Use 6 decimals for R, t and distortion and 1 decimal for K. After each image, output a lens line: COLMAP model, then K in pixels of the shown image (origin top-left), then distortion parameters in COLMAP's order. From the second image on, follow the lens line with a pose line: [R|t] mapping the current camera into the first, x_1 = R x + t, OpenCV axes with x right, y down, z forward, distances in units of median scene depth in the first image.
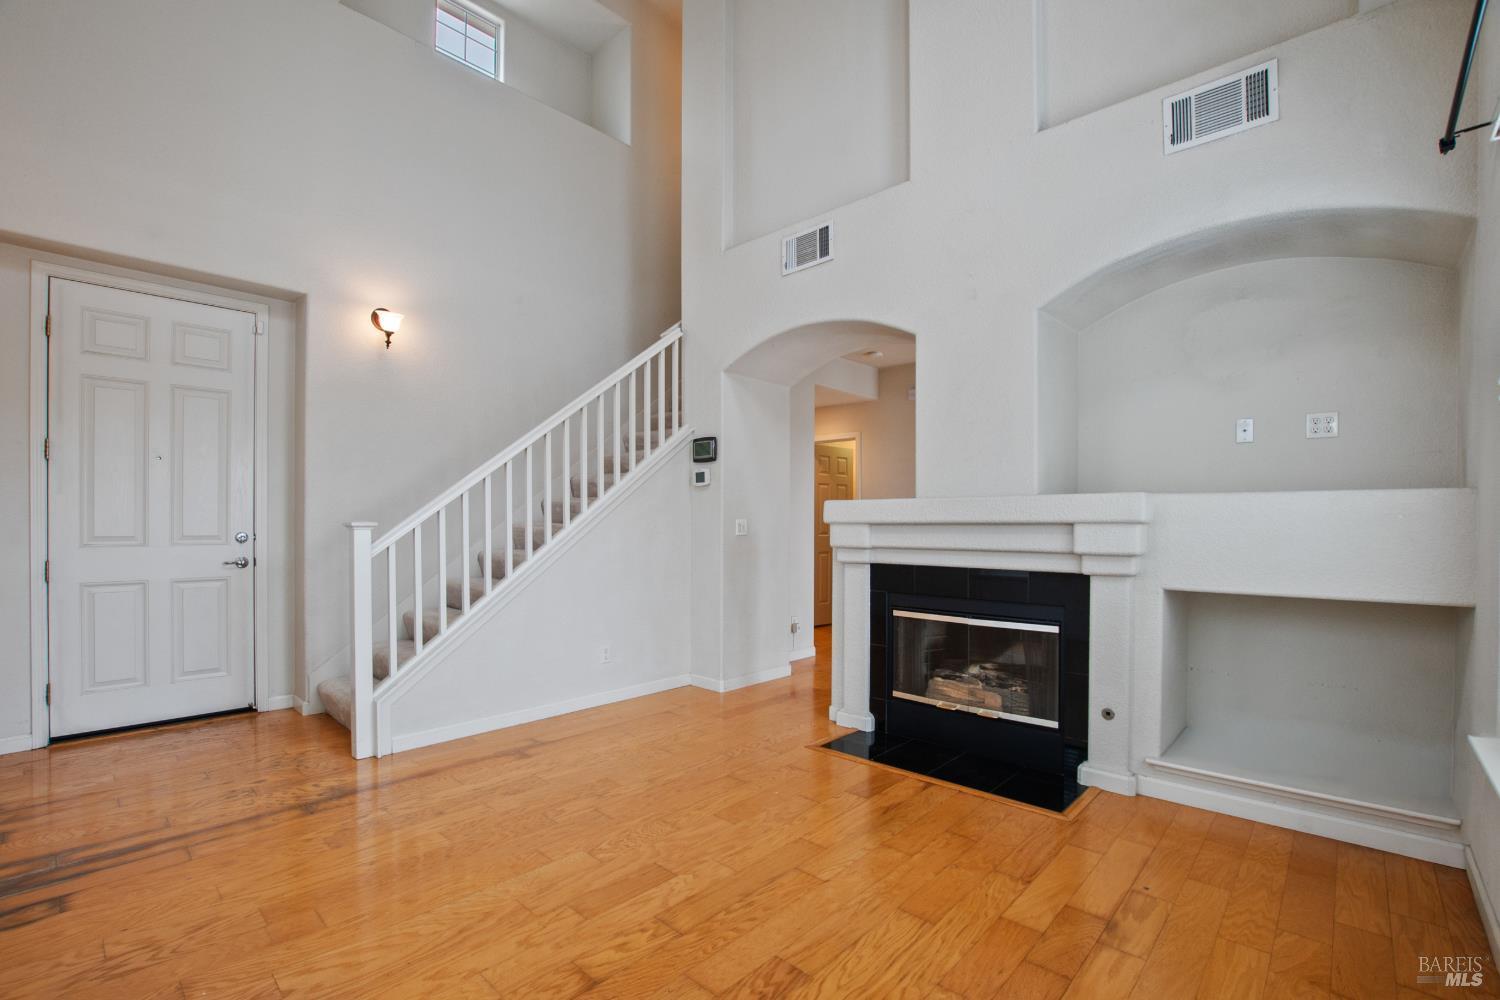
lens RADIAL K [[669.5, 0, 746.8], [0, 669.5, 522.6], [0, 0, 1]] dist [-0.030463, 0.000291]
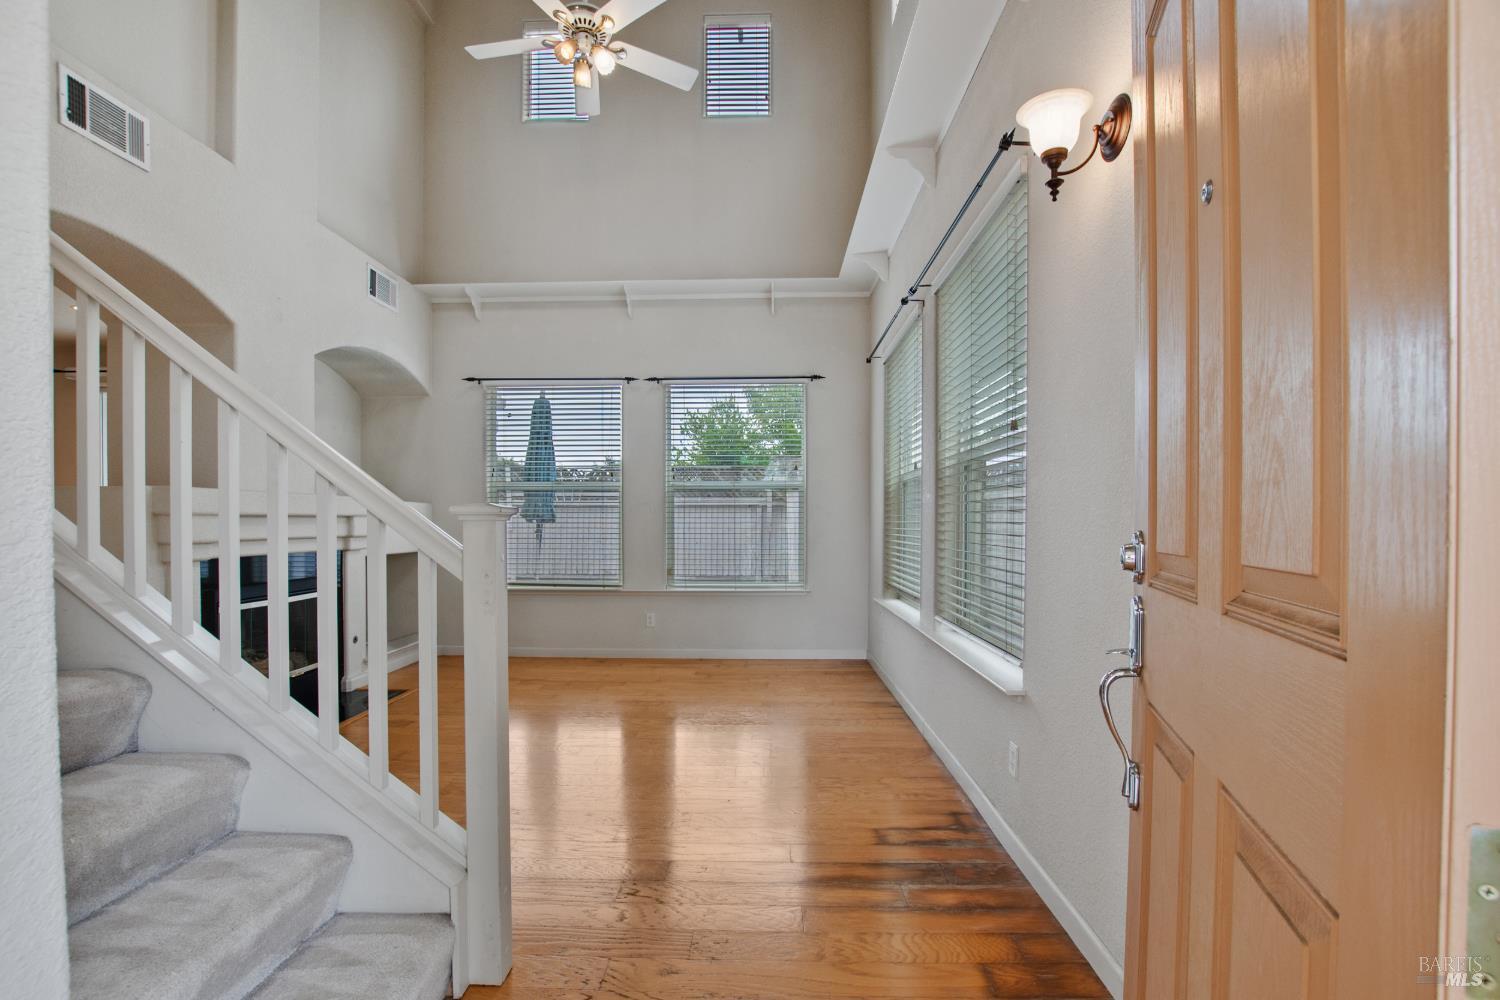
lens RADIAL K [[669.5, 0, 746.8], [0, 669.5, 522.6], [0, 0, 1]] dist [-0.030463, 0.000291]
pose [[-0.657514, -0.002938, 0.753437, -1.273547], [-0.003499, 0.999994, 0.000846, 0.011032], [-0.753435, -0.002079, -0.657520, 1.383146]]
